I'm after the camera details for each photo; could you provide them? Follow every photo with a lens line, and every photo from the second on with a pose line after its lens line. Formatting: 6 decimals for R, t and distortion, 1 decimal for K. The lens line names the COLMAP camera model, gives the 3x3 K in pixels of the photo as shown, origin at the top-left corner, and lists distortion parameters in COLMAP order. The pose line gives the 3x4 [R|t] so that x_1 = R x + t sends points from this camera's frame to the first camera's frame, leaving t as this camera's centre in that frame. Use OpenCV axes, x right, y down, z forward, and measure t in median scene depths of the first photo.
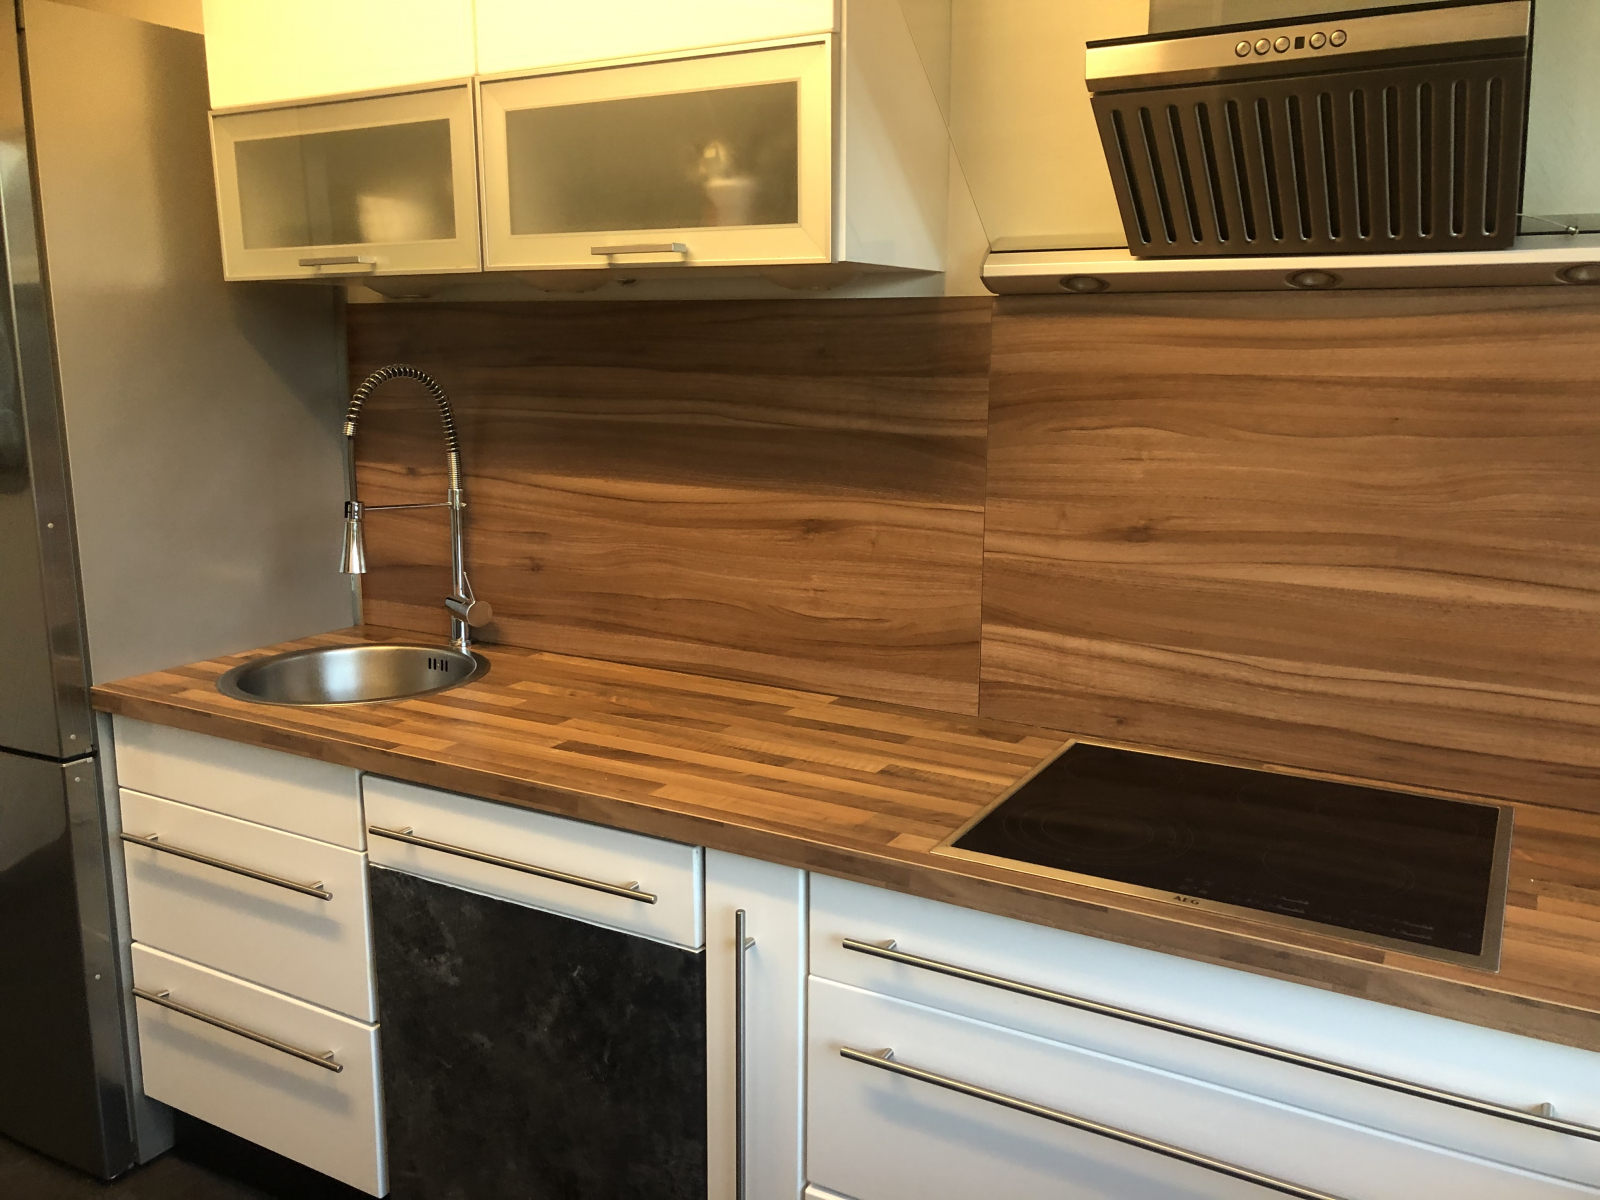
lens RADIAL K [[1301.4, 0, 915.4], [0, 1301.4, 598.5], [0, 0, 1]] dist [0.009039, 0.017686]
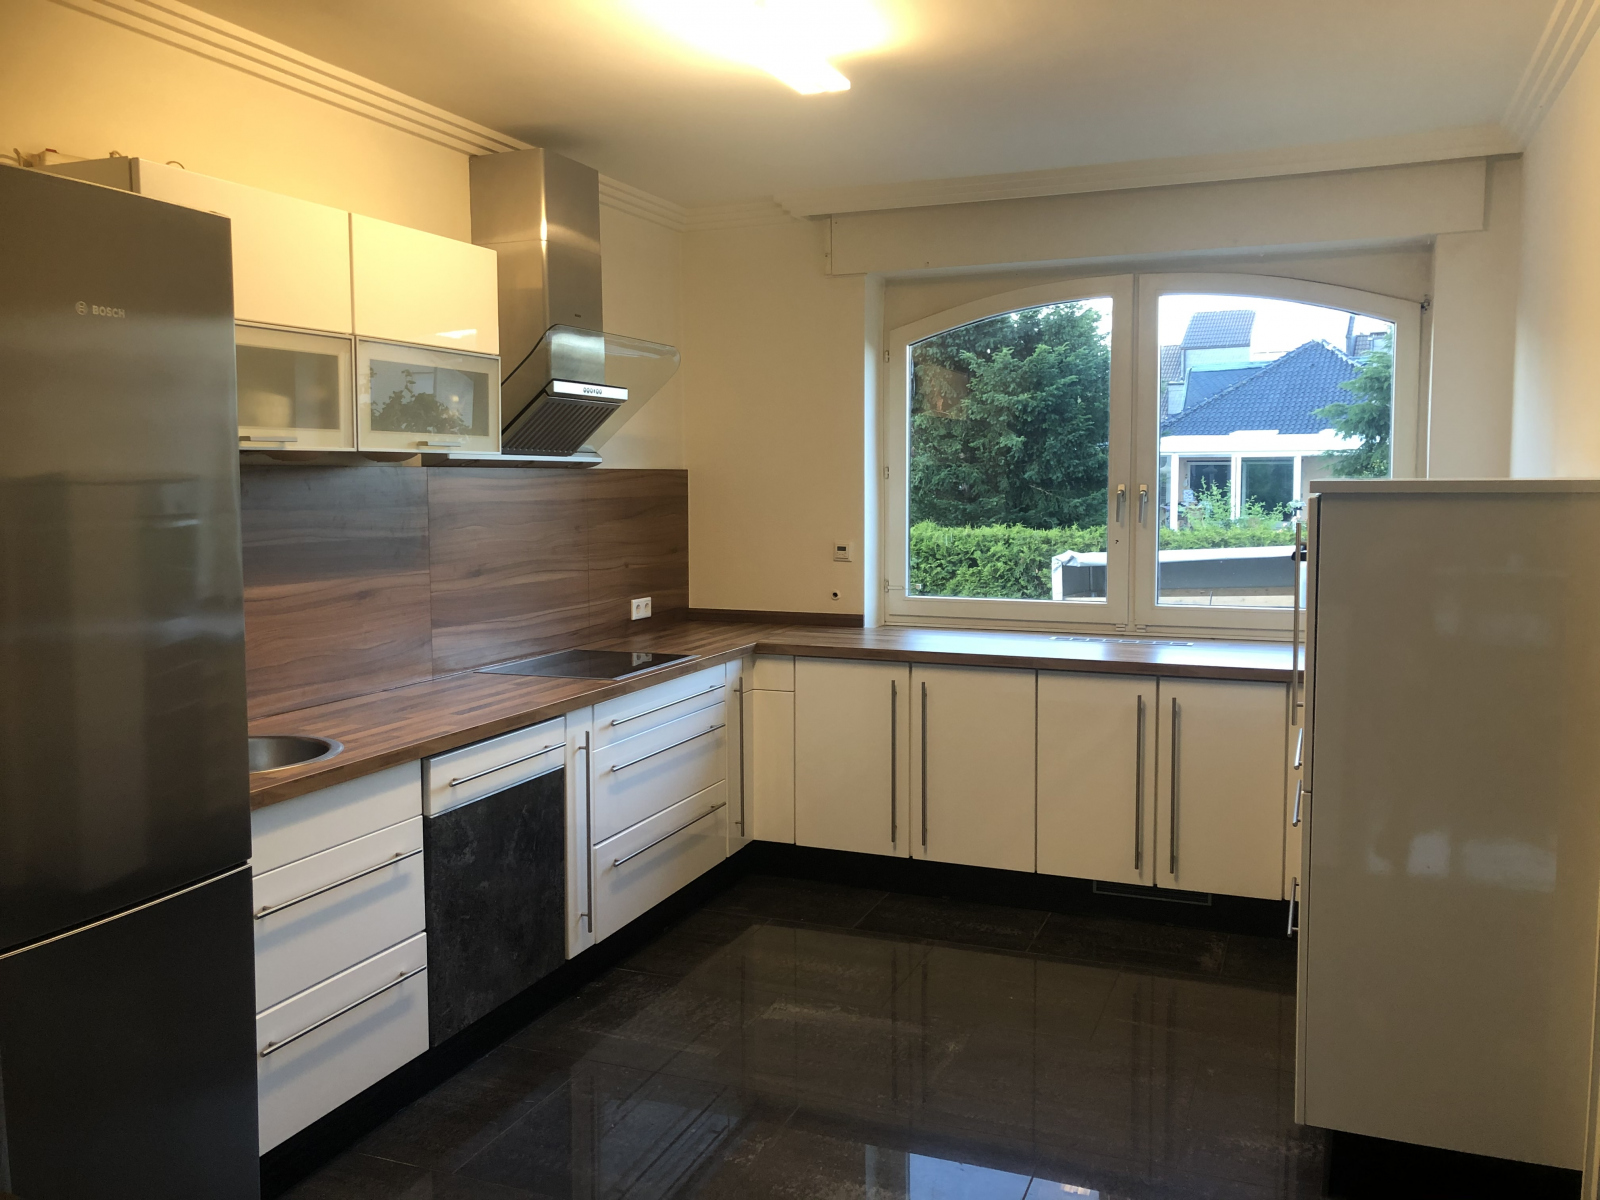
lens RADIAL K [[1301.4, 0, 800.6], [0, 1301.4, 597.6], [0, 0, 1]] dist [0.009039, 0.017686]
pose [[-0.122365, -0.097058, 0.987728, -2.360243], [0.186594, 0.975210, 0.118944, -0.190704], [-0.974787, 0.198859, -0.101221, 0.777895]]
